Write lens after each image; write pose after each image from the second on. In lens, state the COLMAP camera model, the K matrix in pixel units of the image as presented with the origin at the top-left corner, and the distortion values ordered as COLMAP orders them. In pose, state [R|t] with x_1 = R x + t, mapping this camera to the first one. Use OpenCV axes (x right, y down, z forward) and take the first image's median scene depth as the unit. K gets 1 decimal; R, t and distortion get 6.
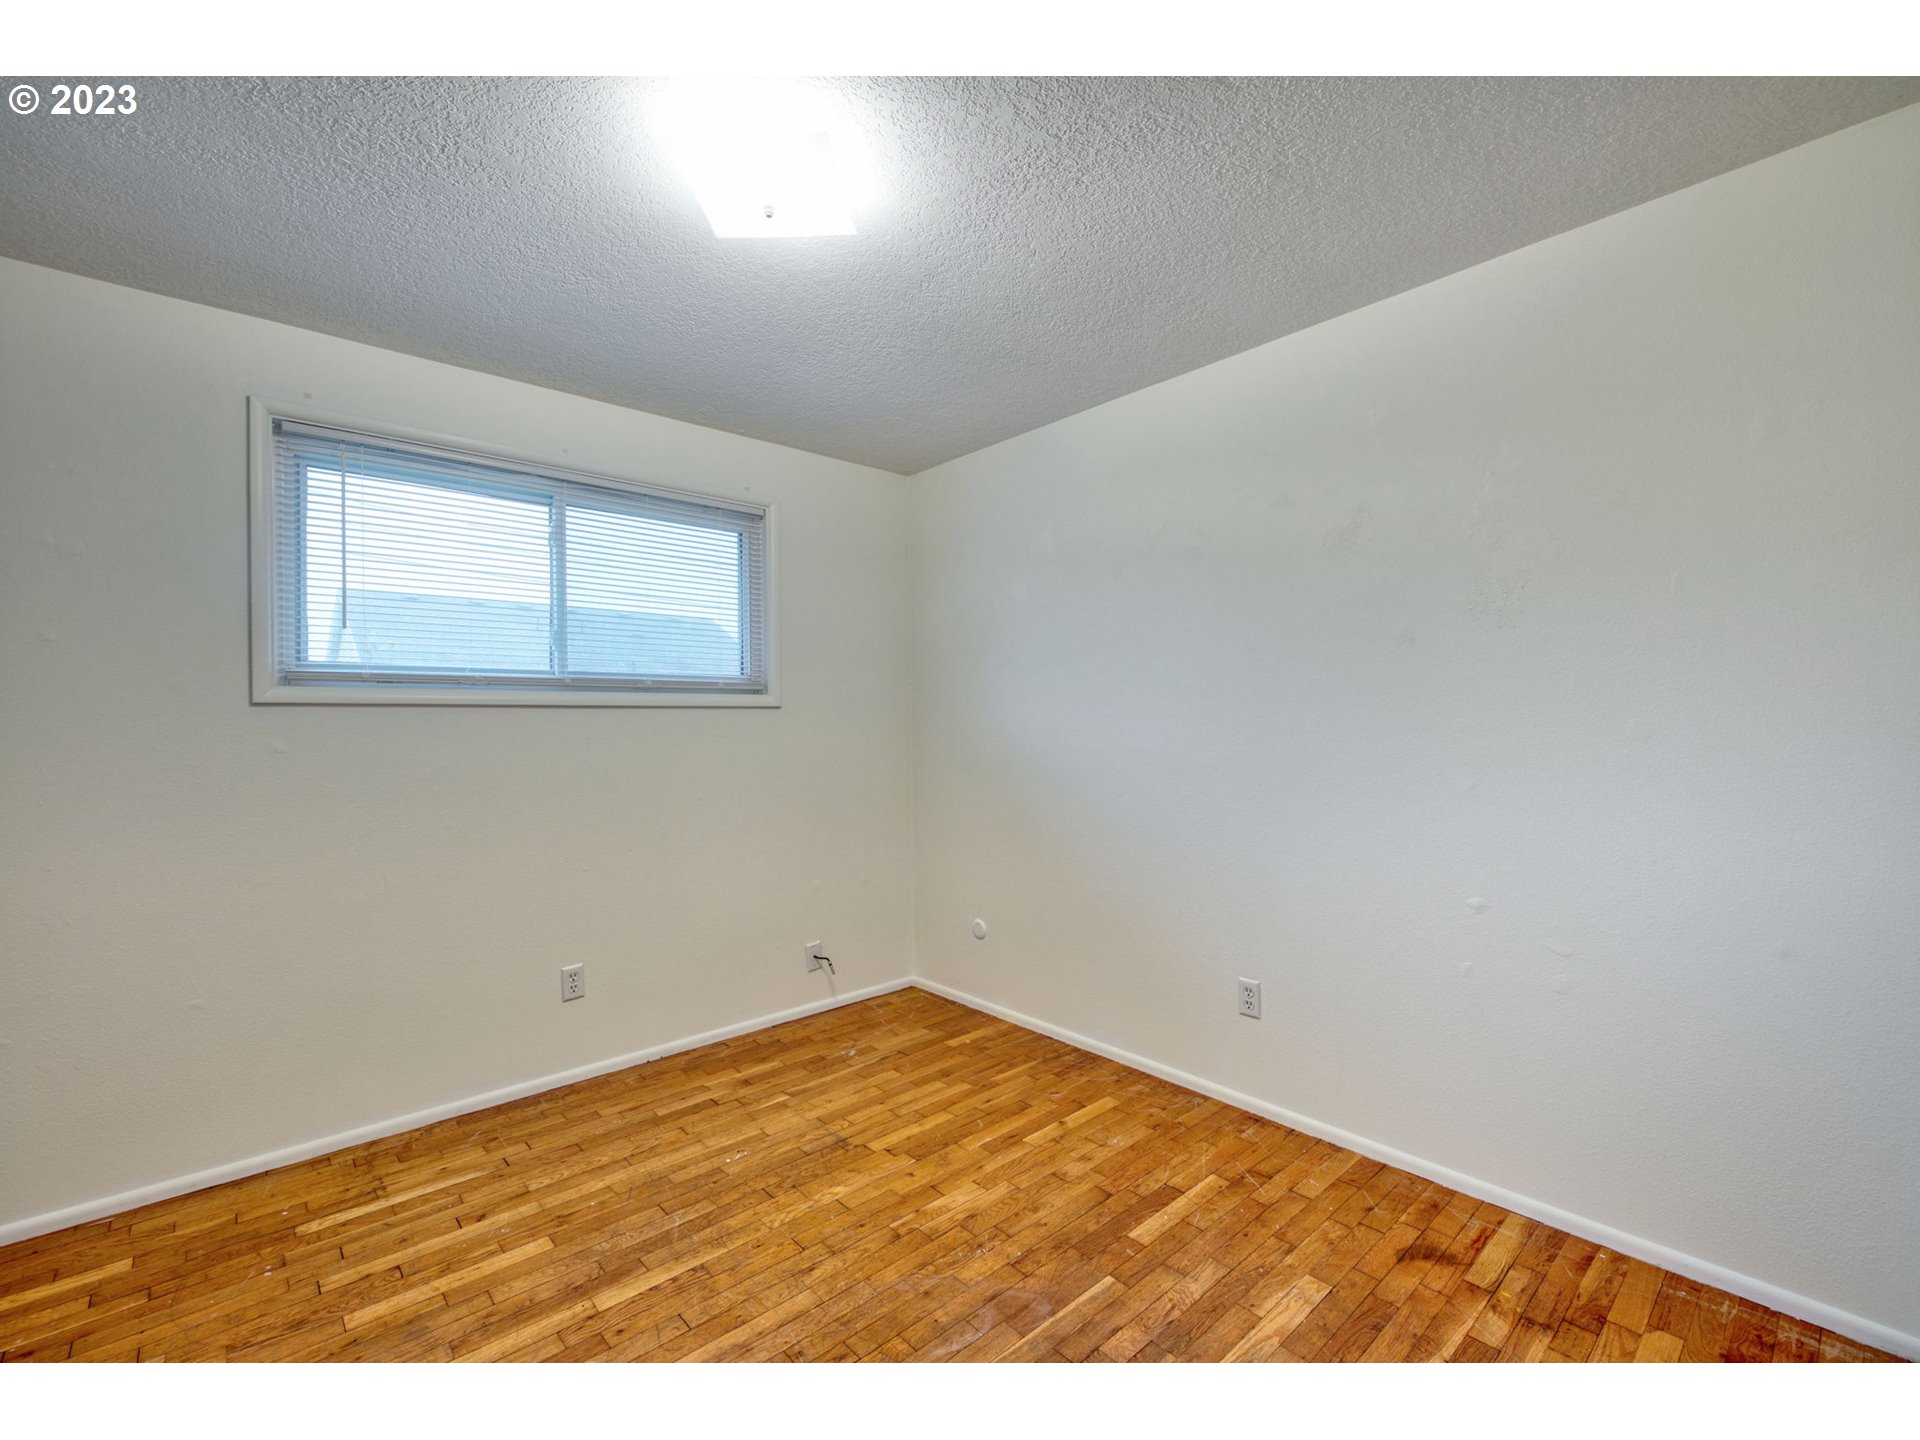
lens RADIAL K [[798.2, 0, 960.3], [0, 798.2, 719.9], [0, 0, 1]] dist [0.007268, -0.001026]
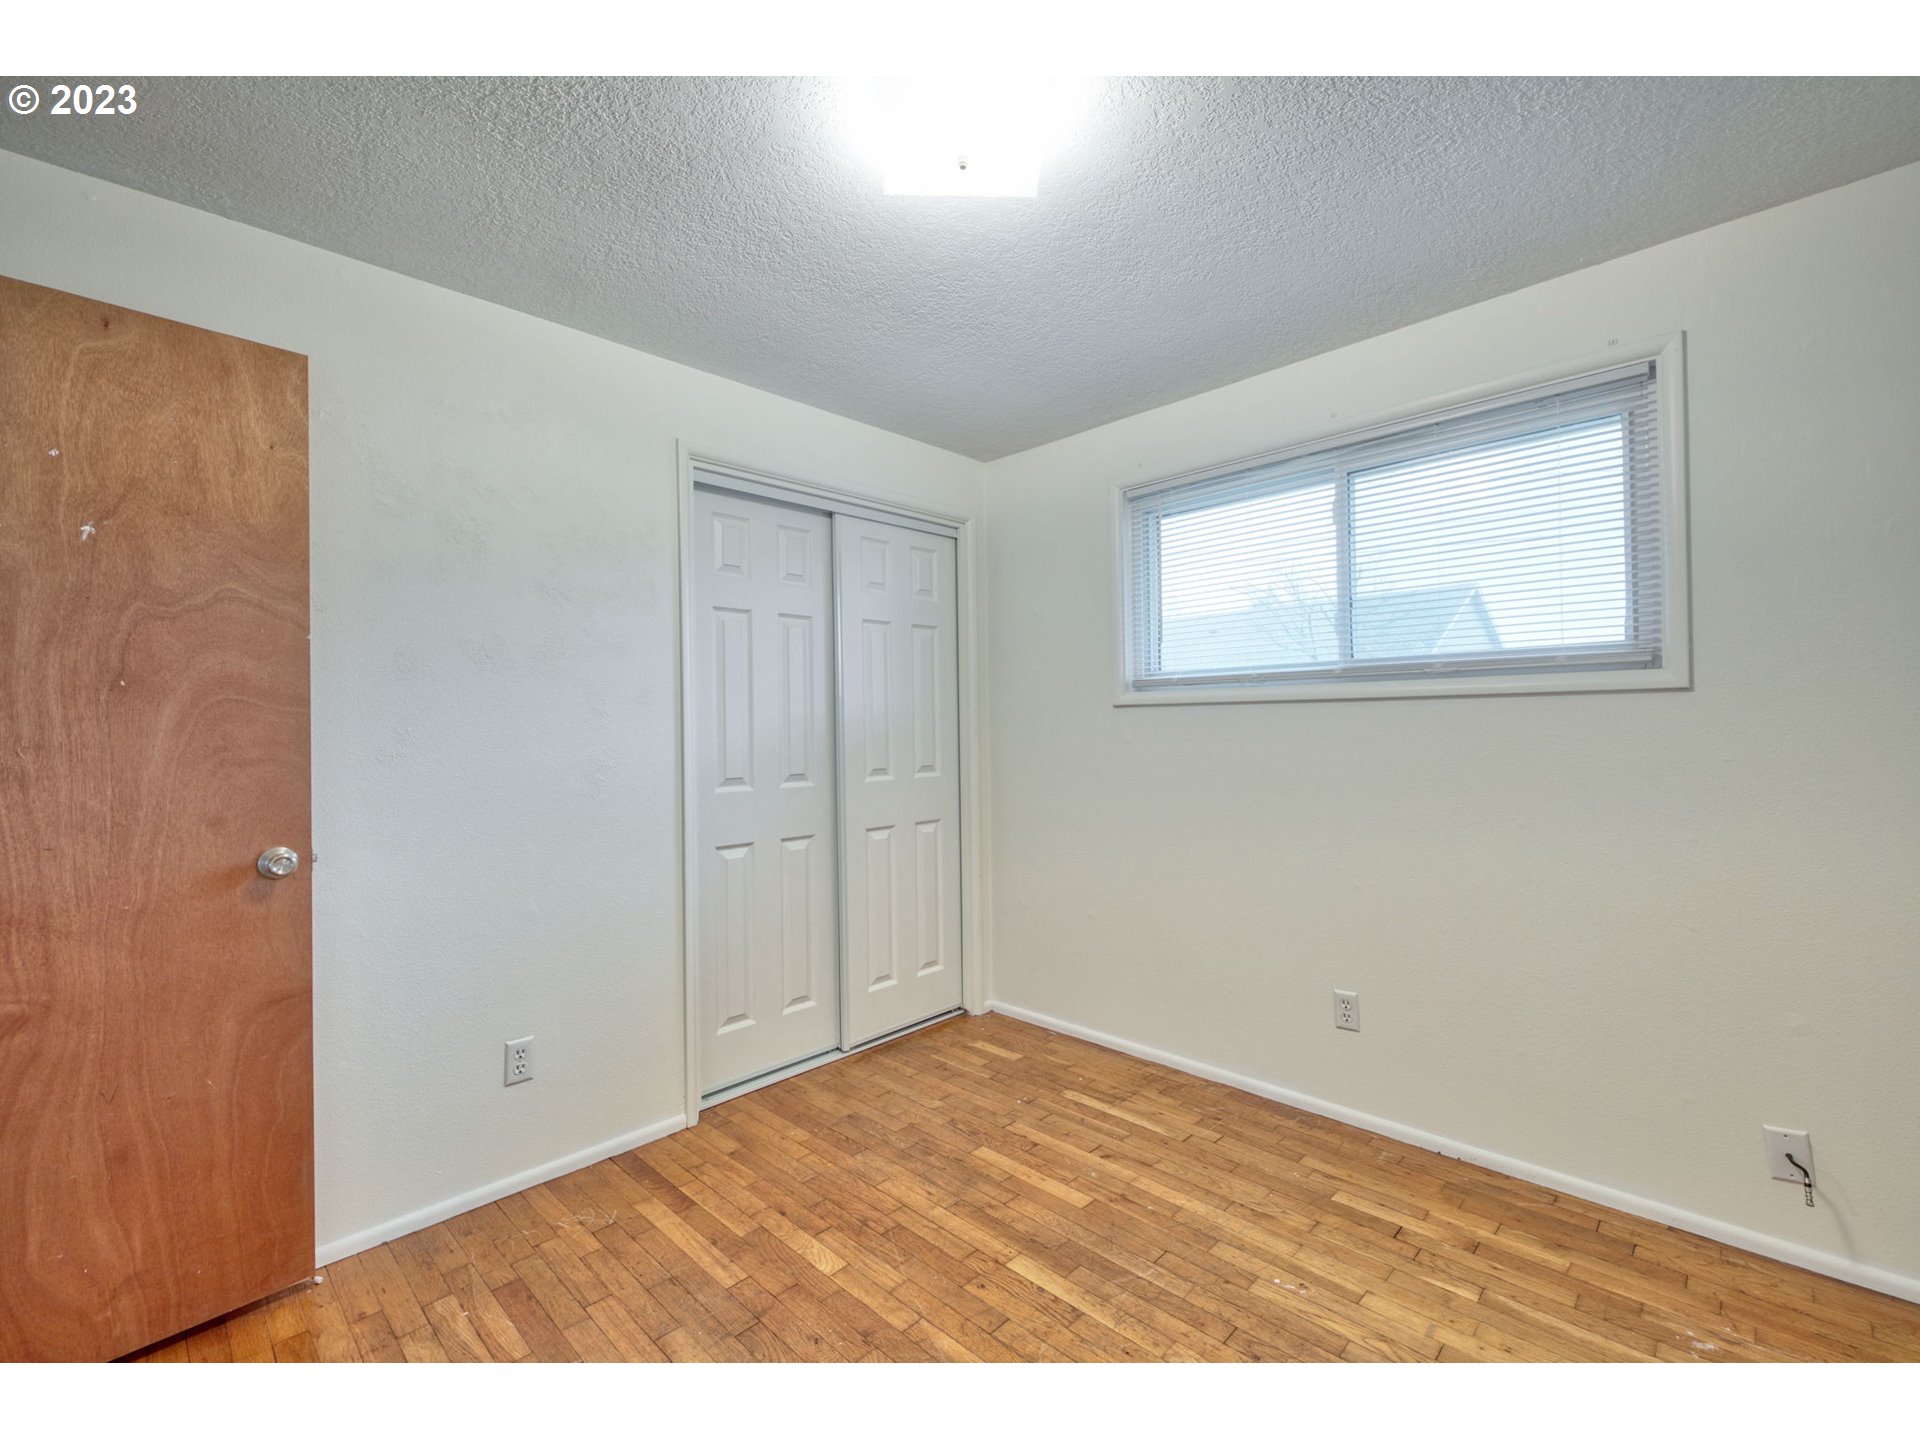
lens RADIAL K [[798.2, 0, 946.2], [0, 798.2, 718.5], [0, 0, 1]] dist [0.007268, -0.001026]
pose [[0.084252, -0.000202, -0.996444, 0.413266], [0.016653, 0.999861, 0.001205, -0.005392], [0.996305, -0.016695, 0.084244, 0.551622]]
